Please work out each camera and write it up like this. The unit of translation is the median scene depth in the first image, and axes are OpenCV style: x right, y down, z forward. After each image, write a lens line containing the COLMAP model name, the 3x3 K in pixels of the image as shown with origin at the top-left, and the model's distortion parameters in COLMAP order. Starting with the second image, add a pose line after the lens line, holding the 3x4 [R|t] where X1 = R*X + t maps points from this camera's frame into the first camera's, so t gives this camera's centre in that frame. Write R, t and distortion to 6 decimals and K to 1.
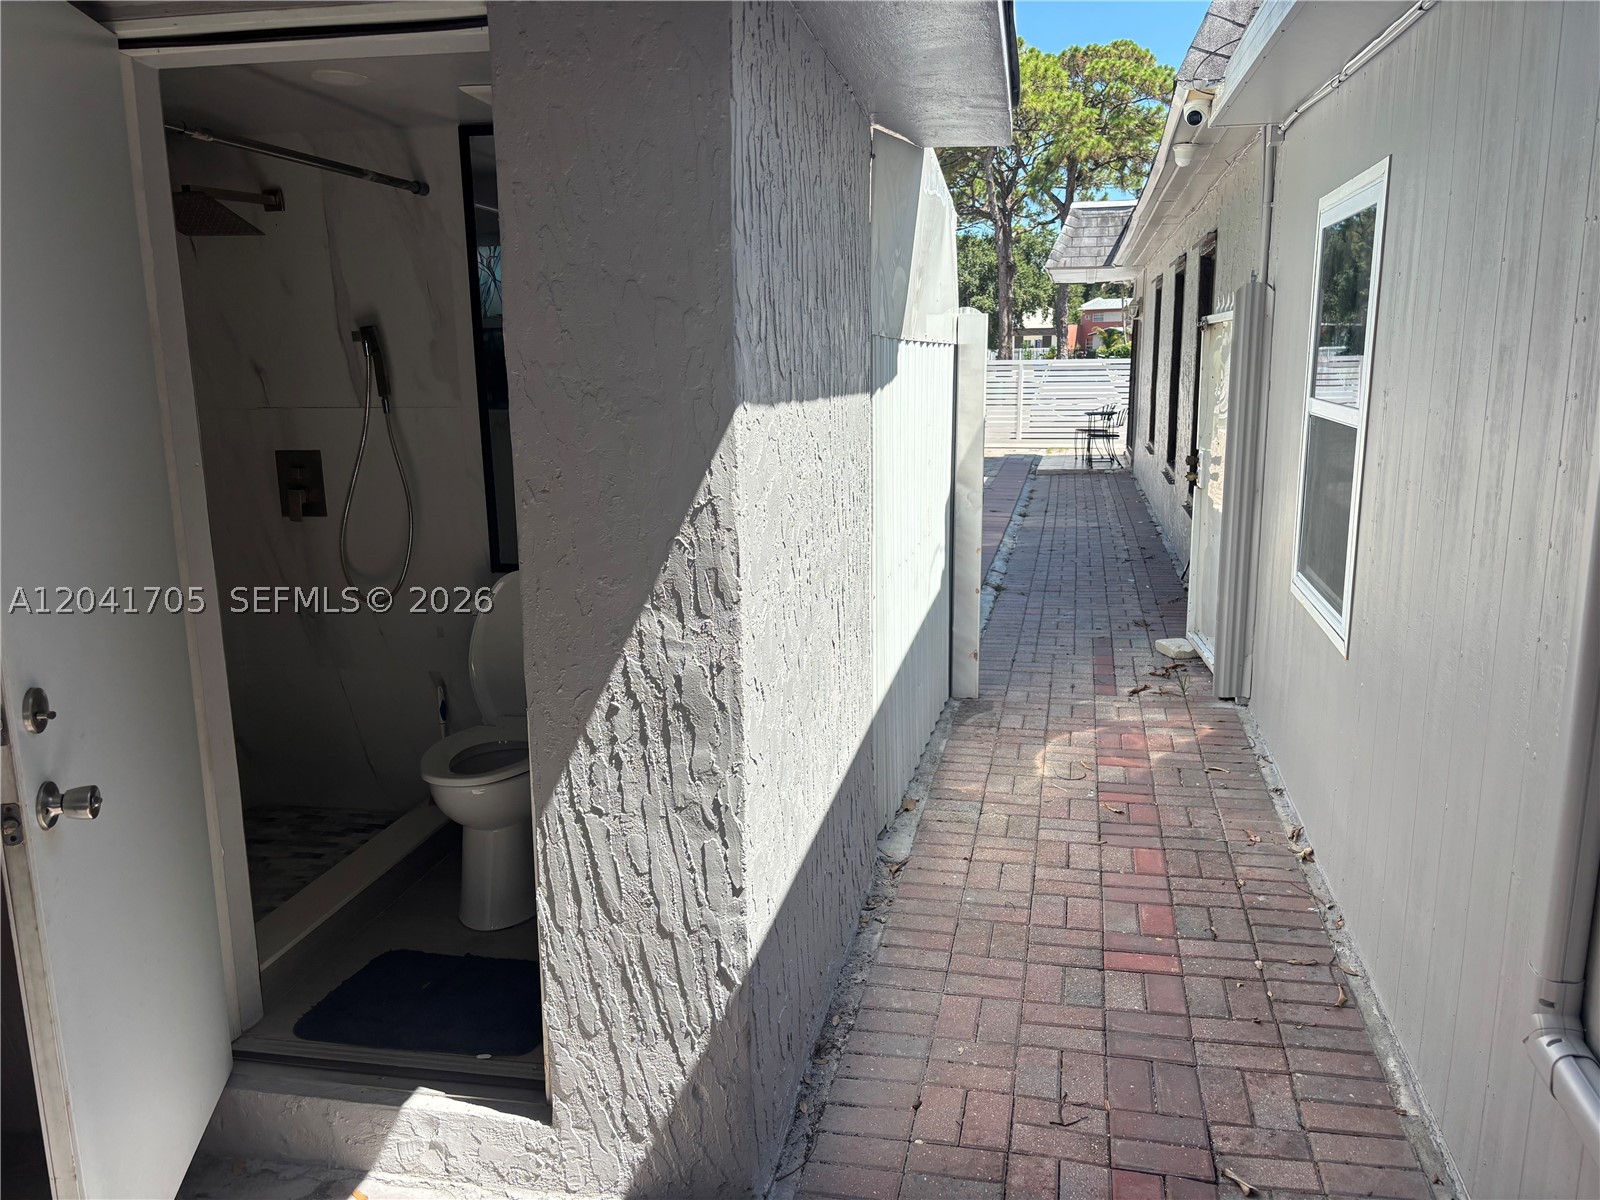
lens RADIAL K [[1189.0, 0, 806.8], [0, 1189.0, 589.8], [0, 0, 1]] dist [0.070328, -0.098716]
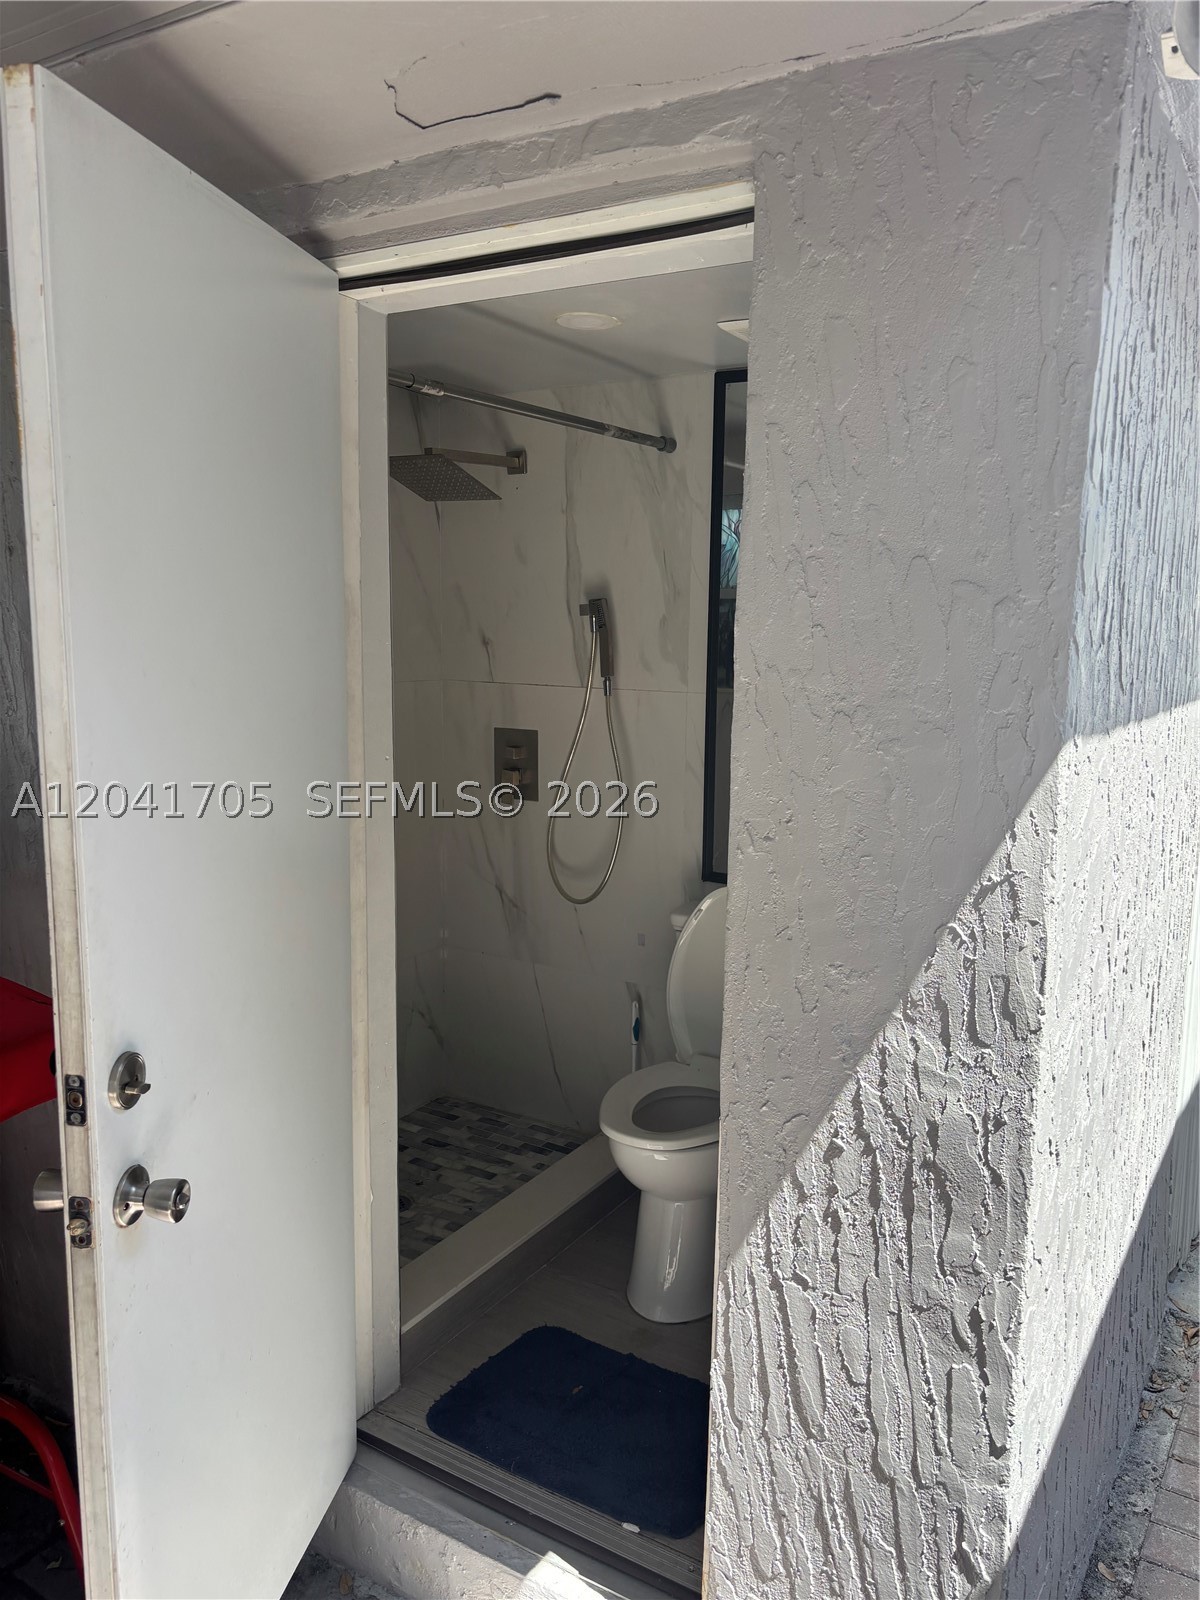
lens RADIAL K [[1184.9, 0, 600.0], [0, 1184.9, 800.0], [0, 0, 1]] dist [0.042818, -0.011363]
pose [[0.933085, 0.082726, -0.350012, -0.058897], [-0.096033, 0.995161, -0.020804, -0.075829], [0.346597, 0.053024, 0.936514, 0.260602]]
